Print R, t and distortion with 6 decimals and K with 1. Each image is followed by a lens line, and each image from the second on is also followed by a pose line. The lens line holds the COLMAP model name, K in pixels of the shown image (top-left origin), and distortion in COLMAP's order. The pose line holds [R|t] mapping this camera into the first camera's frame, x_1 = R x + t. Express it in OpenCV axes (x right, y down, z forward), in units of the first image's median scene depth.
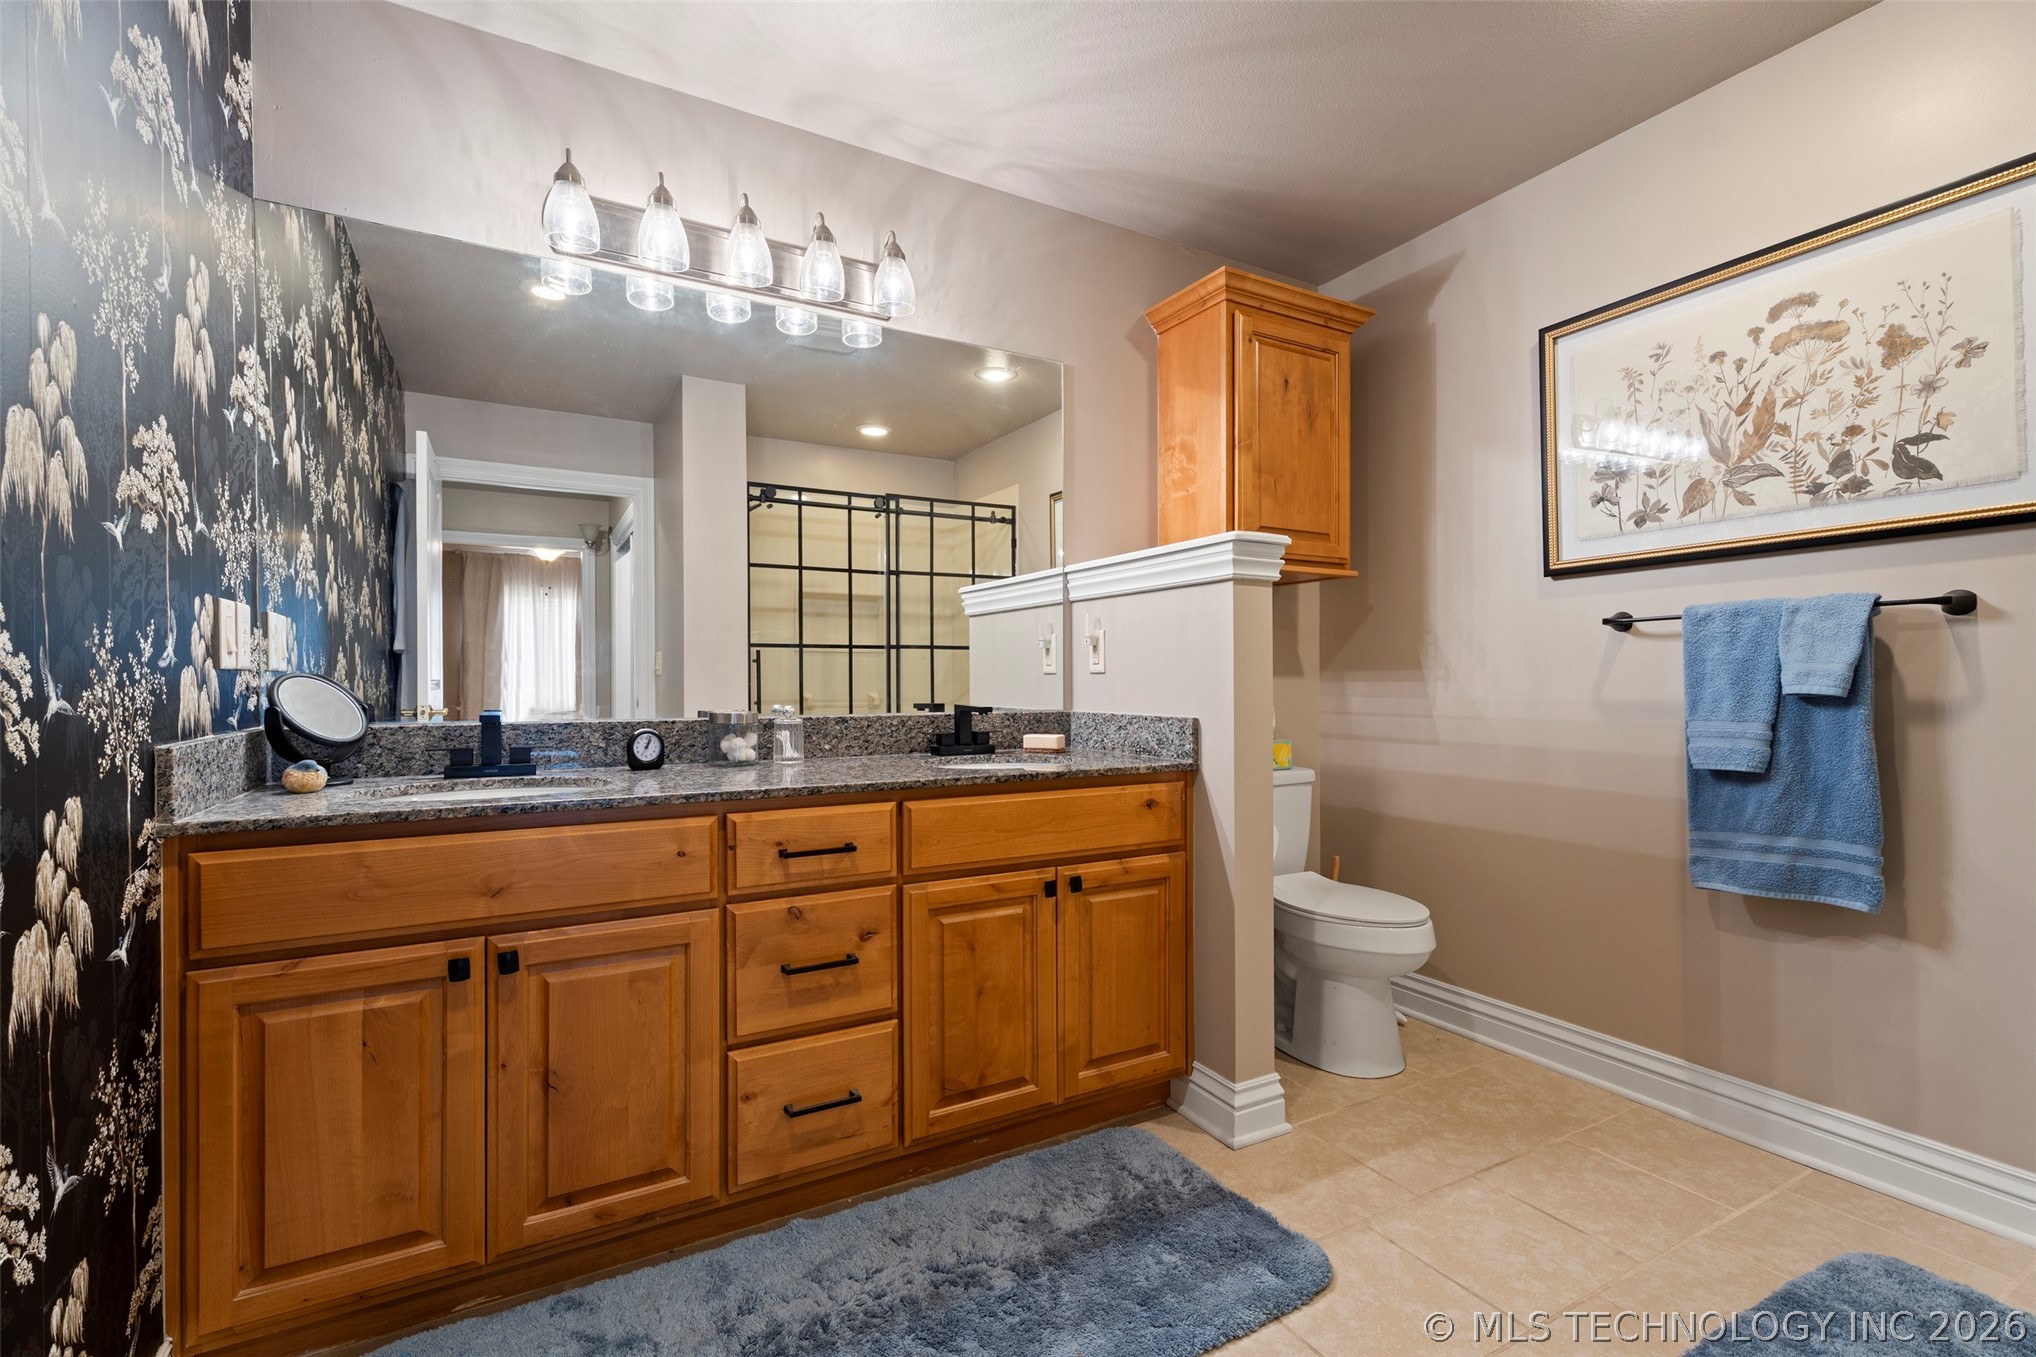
lens RADIAL K [[911.7, 0, 1022.1], [0, 911.7, 669.7], [0, 0, 1]] dist [-0.001798, 0.000683]
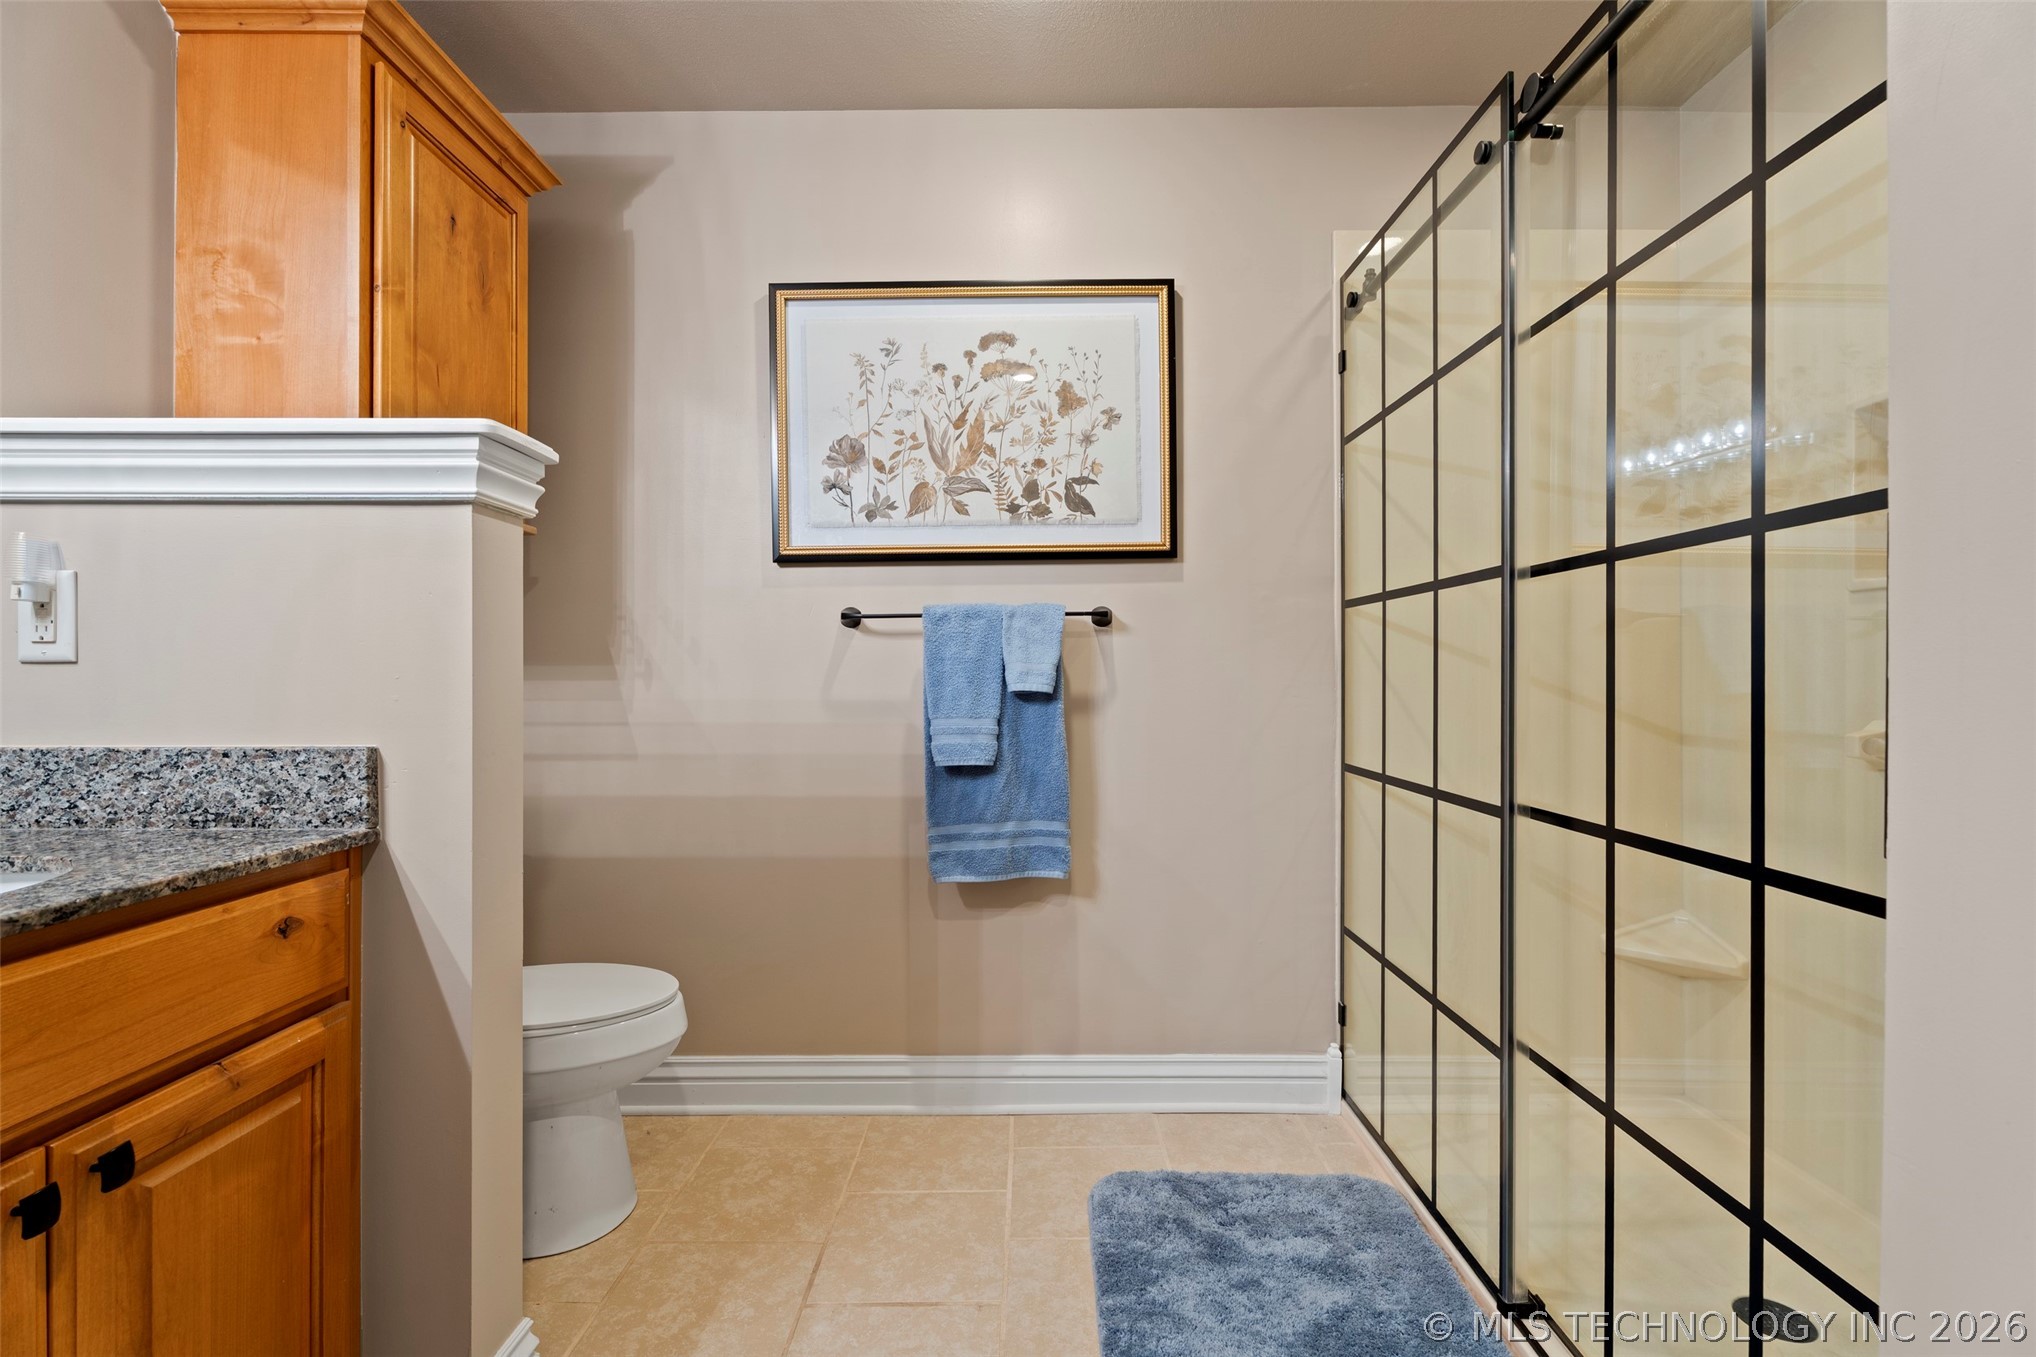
lens RADIAL K [[911.7, 0, 1022.1], [0, 911.7, 669.7], [0, 0, 1]] dist [-0.001798, 0.000683]
pose [[0.484927, 0.009236, 0.874506, -0.103100], [-0.011068, 0.999929, -0.004424, 0.005077], [-0.874485, -0.007534, 0.484995, 0.424617]]
